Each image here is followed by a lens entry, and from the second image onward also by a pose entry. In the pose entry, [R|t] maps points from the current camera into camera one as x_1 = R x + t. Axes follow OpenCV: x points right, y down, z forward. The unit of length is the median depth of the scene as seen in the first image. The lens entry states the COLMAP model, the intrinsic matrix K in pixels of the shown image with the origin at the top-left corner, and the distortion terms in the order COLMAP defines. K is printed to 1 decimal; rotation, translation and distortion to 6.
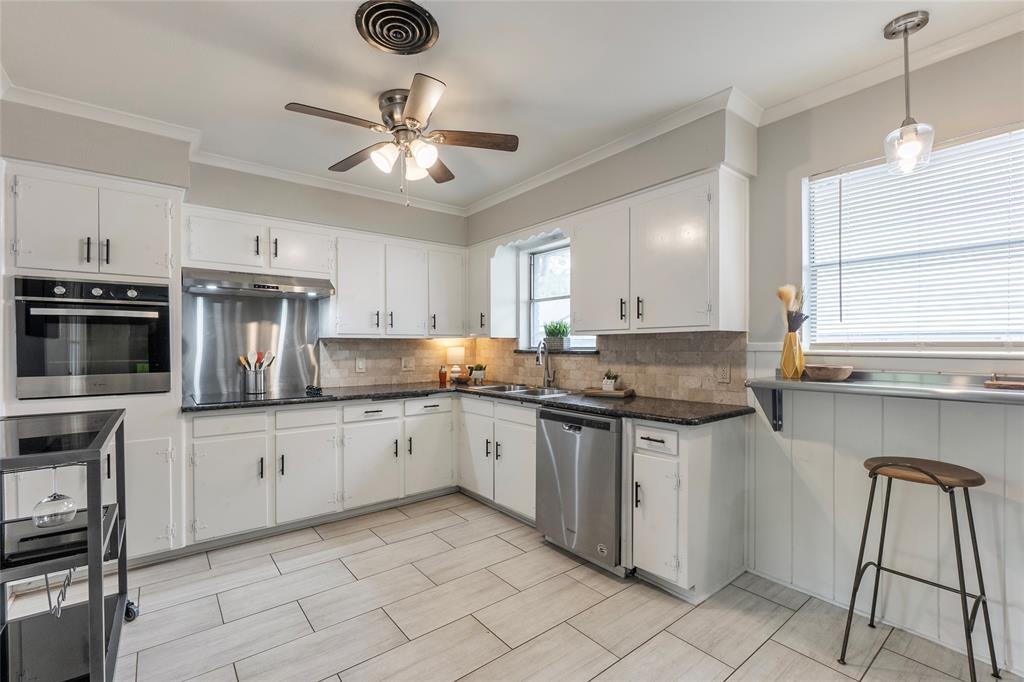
lens RADIAL K [[439.0, 0, 505.3], [0, 439.0, 351.8], [0, 0, 1]] dist [-0.007315, 0.000251]
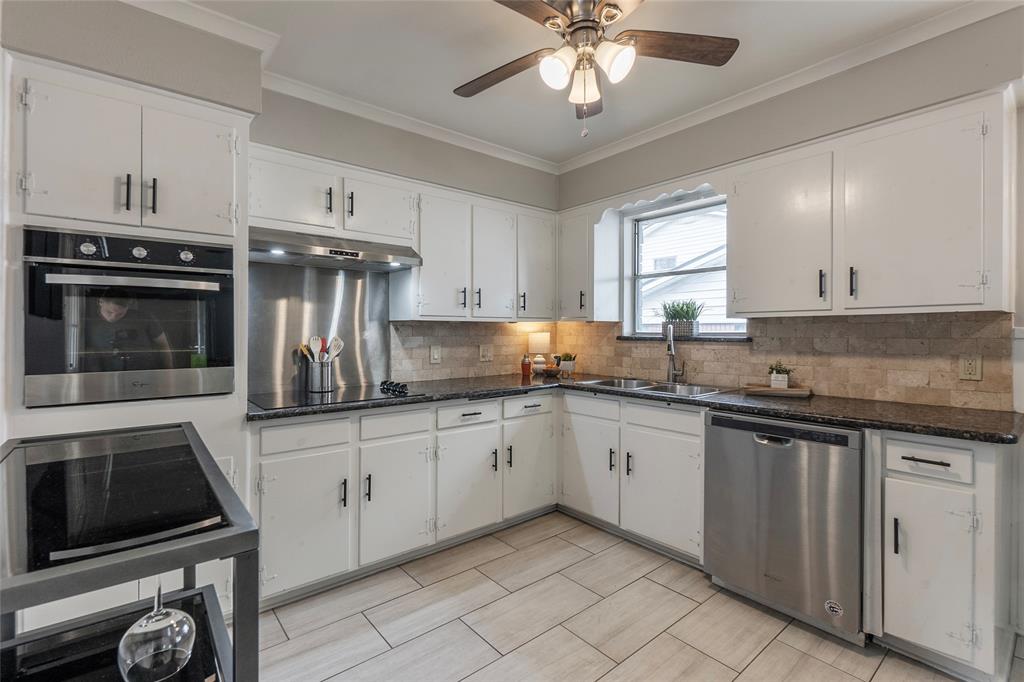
lens RADIAL K [[460.8, 0, 513.1], [0, 460.8, 333.6], [0, 0, 1]] dist [-0.000991, -0.000752]
pose [[0.999763, 0.001992, 0.021678, -0.261407], [-0.001785, 0.999953, -0.009568, -0.000807], [-0.021696, 0.009527, 0.999719, 0.184713]]
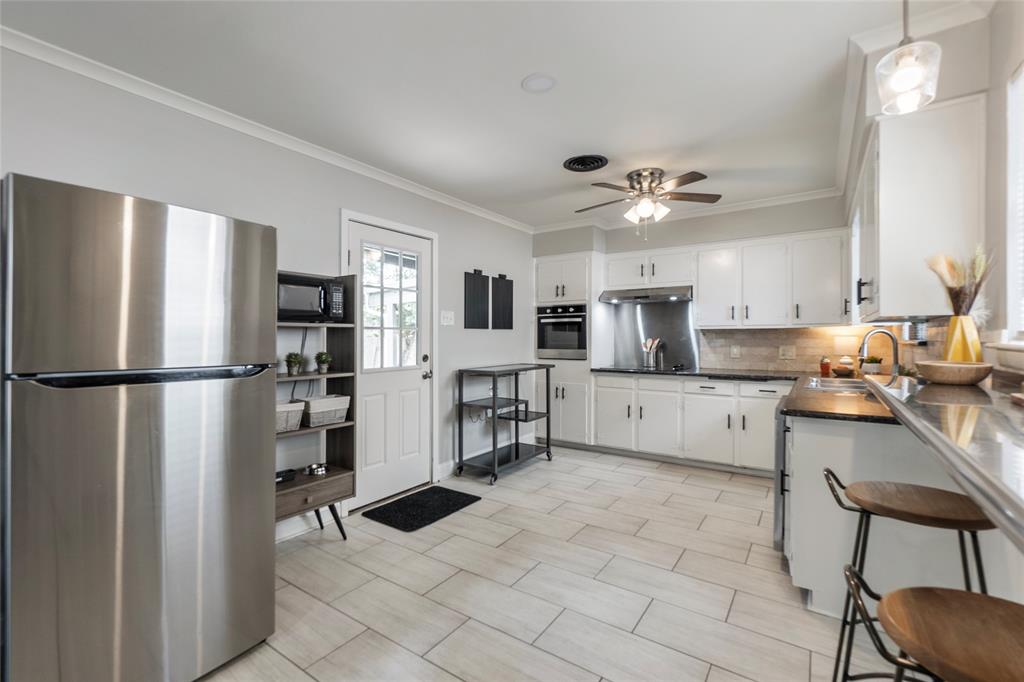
lens RADIAL K [[455.7, 0, 512.0], [0, 455.7, 341.0], [0, 0, 1]] dist [0.003561, 0.000389]
pose [[0.320732, 0.010460, -0.947112, 0.813653], [-0.010036, 0.999920, 0.007644, -0.001934], [0.947117, 0.007054, 0.320811, 0.050961]]
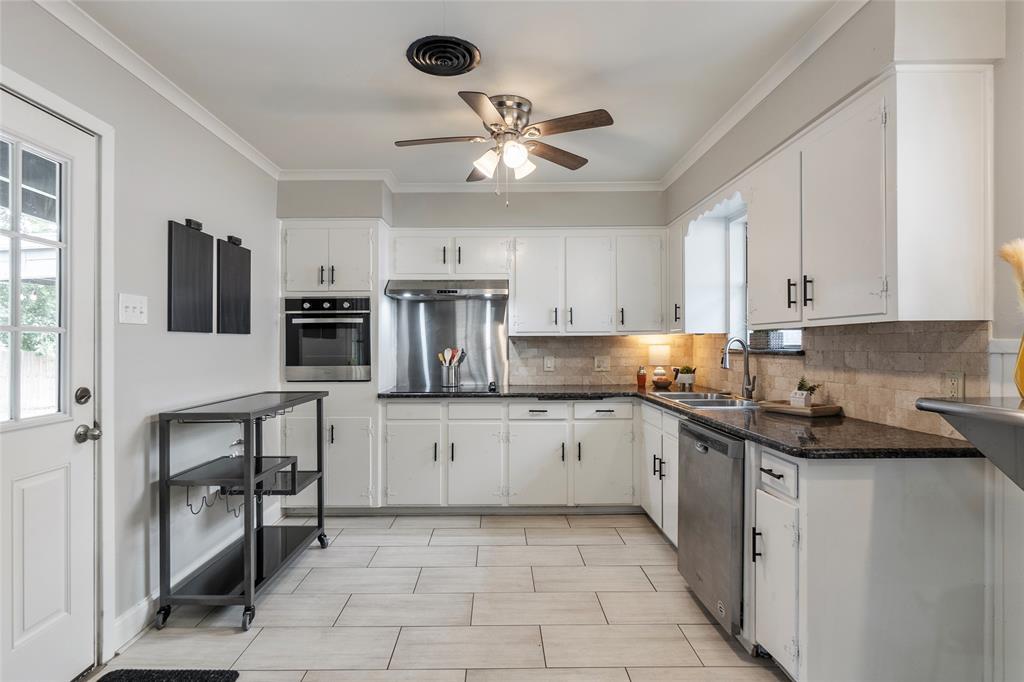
lens RADIAL K [[519.1, 0, 506.6], [0, 519.1, 346.8], [0, 0, 1]] dist [-0.005004, -0.001227]
pose [[0.799419, 0.002034, -0.600770, 0.364254], [-0.005144, 0.999981, -0.003459, -0.003519], [0.600752, 0.005856, 0.799414, 0.031865]]
